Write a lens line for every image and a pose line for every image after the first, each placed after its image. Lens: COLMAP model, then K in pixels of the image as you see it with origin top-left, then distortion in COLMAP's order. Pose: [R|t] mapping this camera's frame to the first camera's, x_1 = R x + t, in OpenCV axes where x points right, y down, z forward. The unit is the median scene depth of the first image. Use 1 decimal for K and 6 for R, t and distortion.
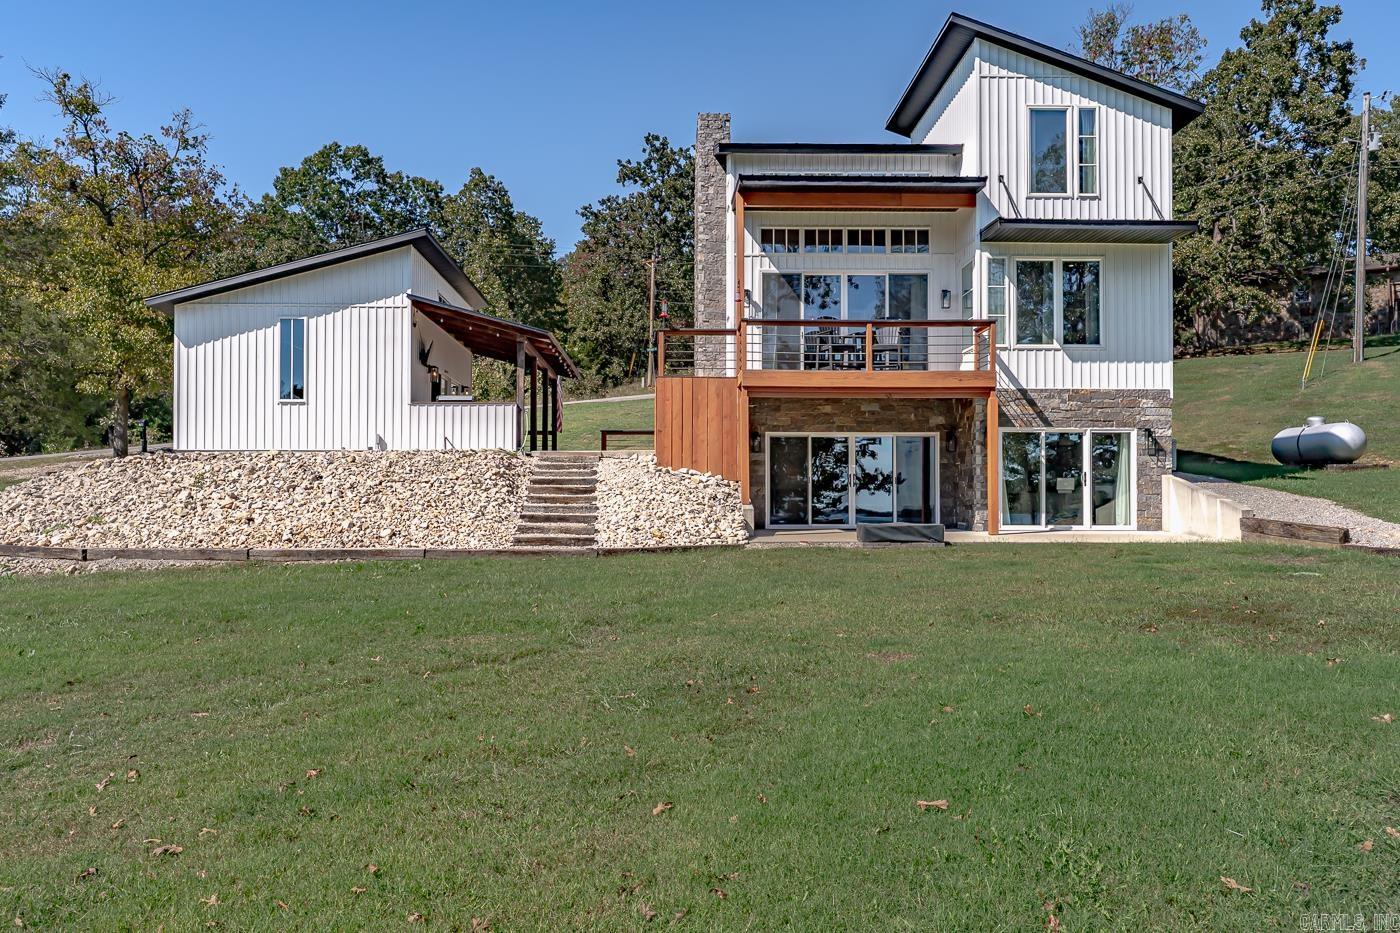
lens RADIAL K [[1112.0, 0, 680.5], [0, 1112.0, 482.6], [0, 0, 1]] dist [0.000742, 0.001120]
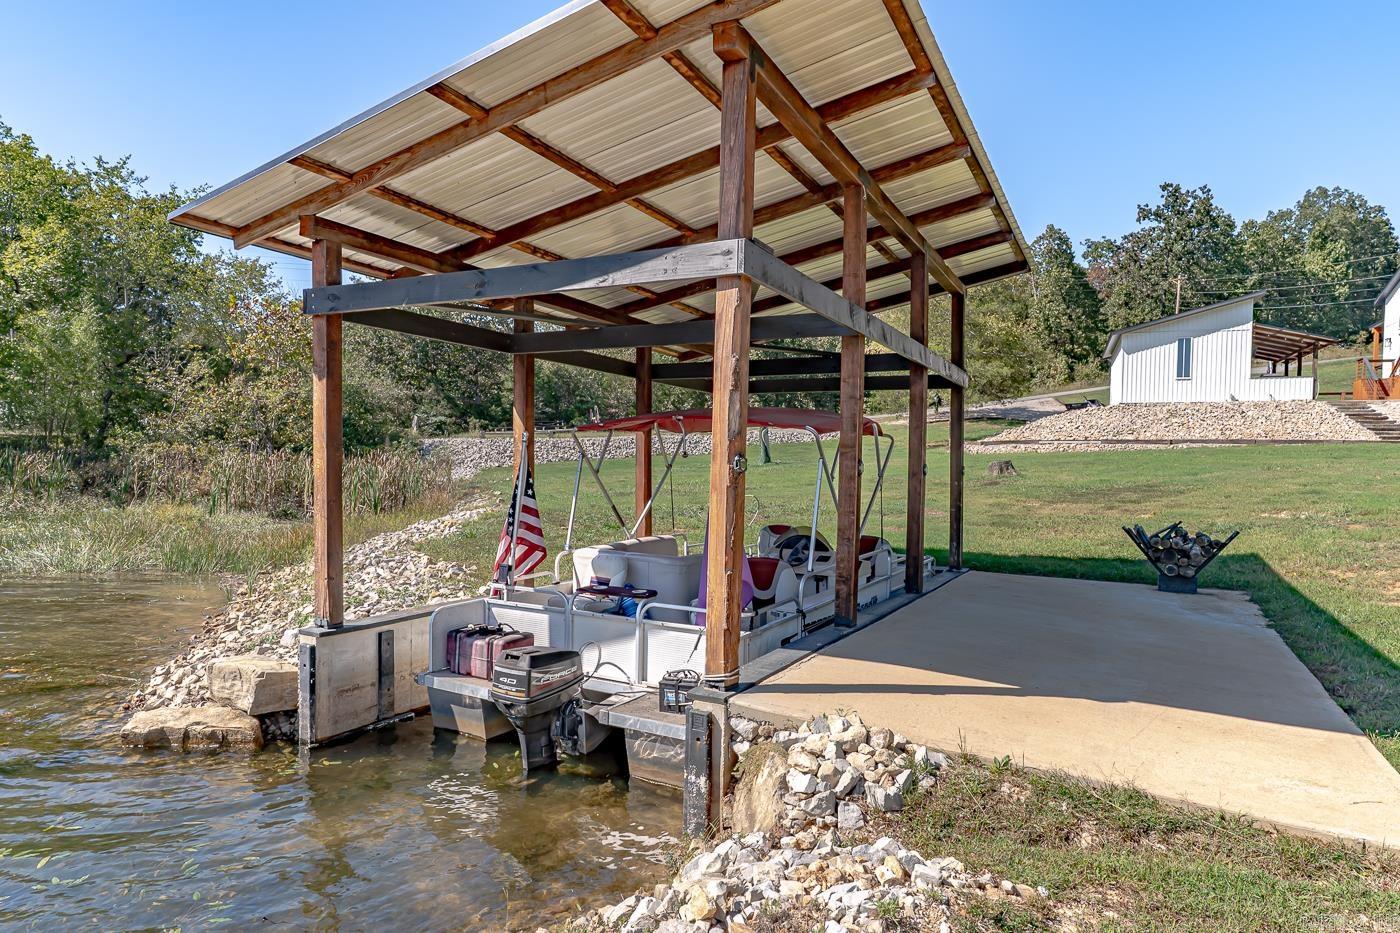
lens RADIAL K [[842.9, 0, 696.2], [0, 842.9, 490.7], [0, 0, 1]] dist [-0.001624, -0.000049]
pose [[0.914445, 0.027154, -0.403797, -0.545740], [-0.007804, 0.998744, 0.049490, 0.065168], [0.404634, -0.042105, 0.913509, -0.816945]]
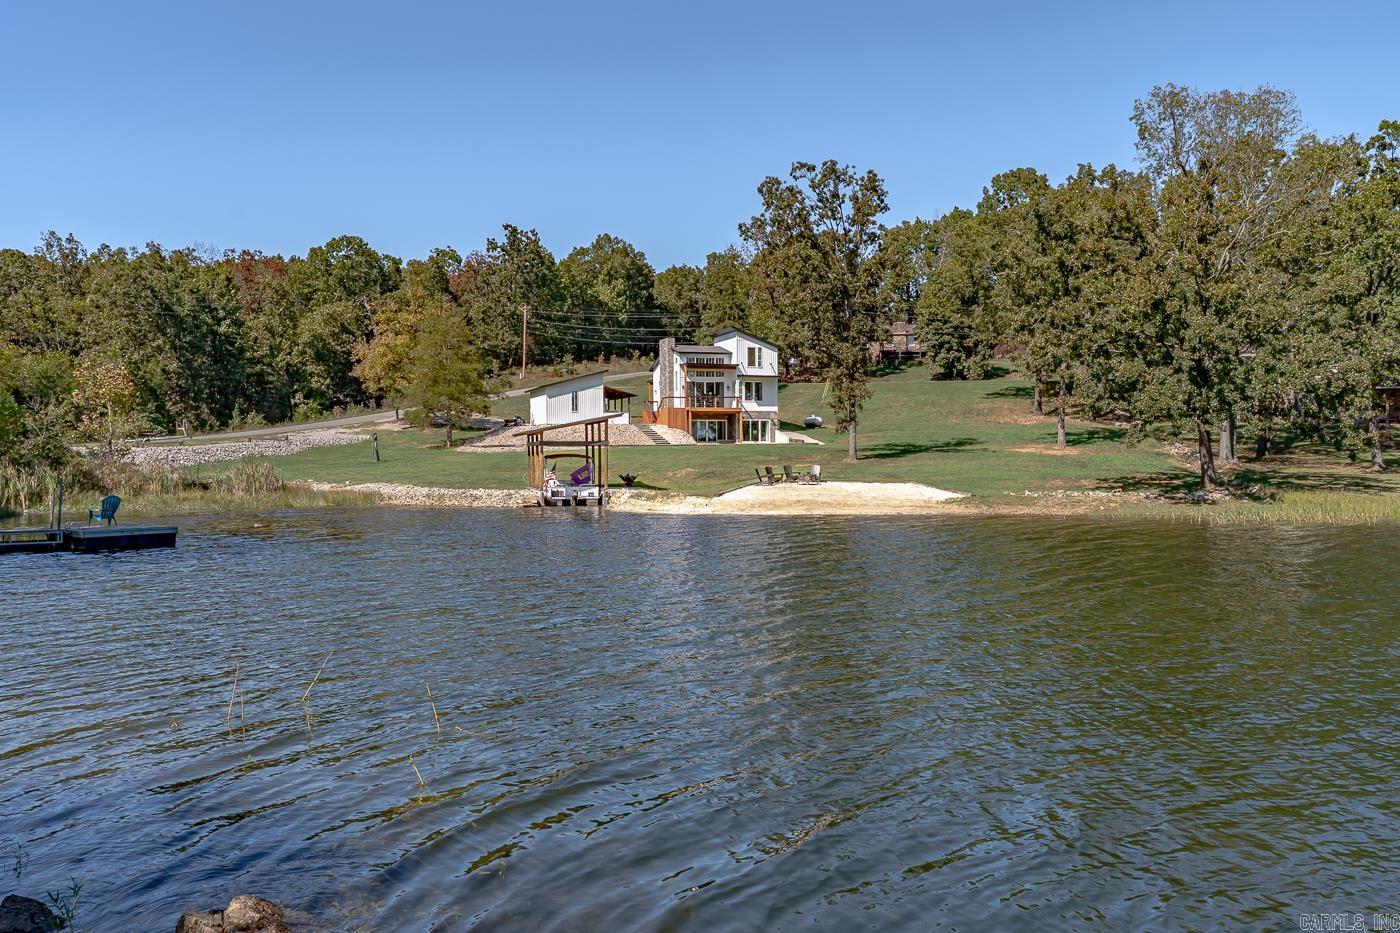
lens RADIAL K [[1092.7, 0, 693.6], [0, 1092.7, 467.4], [0, 0, 1]] dist [0.006255, 0.000608]
pose [[0.952425, -0.010956, 0.304577, -1.159204], [0.000621, 0.999421, 0.034008, -0.006612], [-0.304774, -0.032201, 0.951880, -2.932591]]
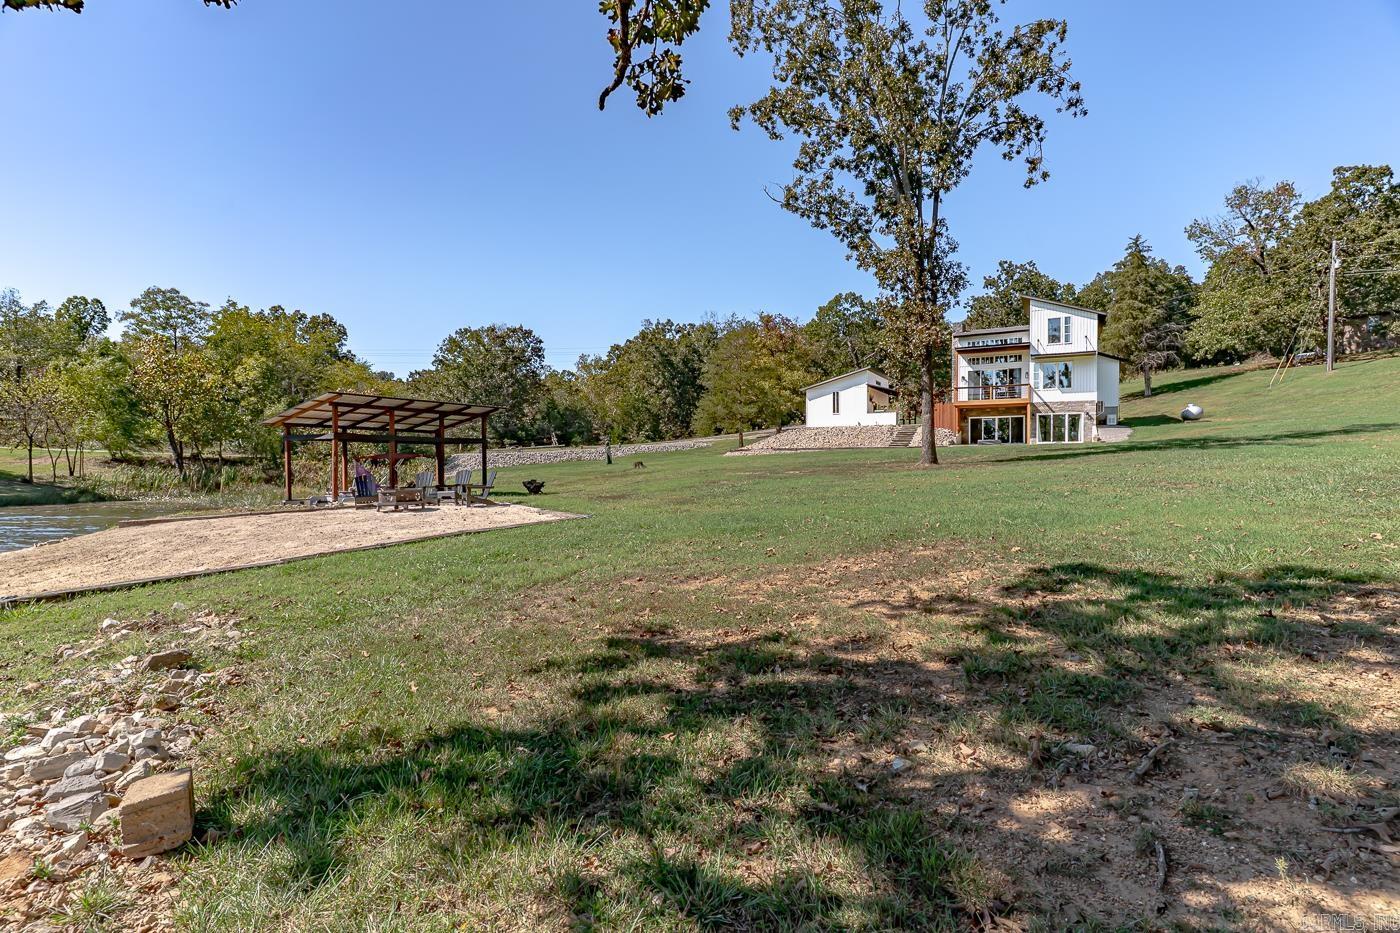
lens RADIAL K [[670.6, 0, 698.2], [0, 670.6, 470.3], [0, 0, 1]] dist [0.000238, 0.001189]
pose [[0.873411, 0.002043, -0.486979, 0.358328], [0.012399, 0.999574, 0.026430, 0.054141], [0.486826, -0.029122, 0.873013, -1.244228]]
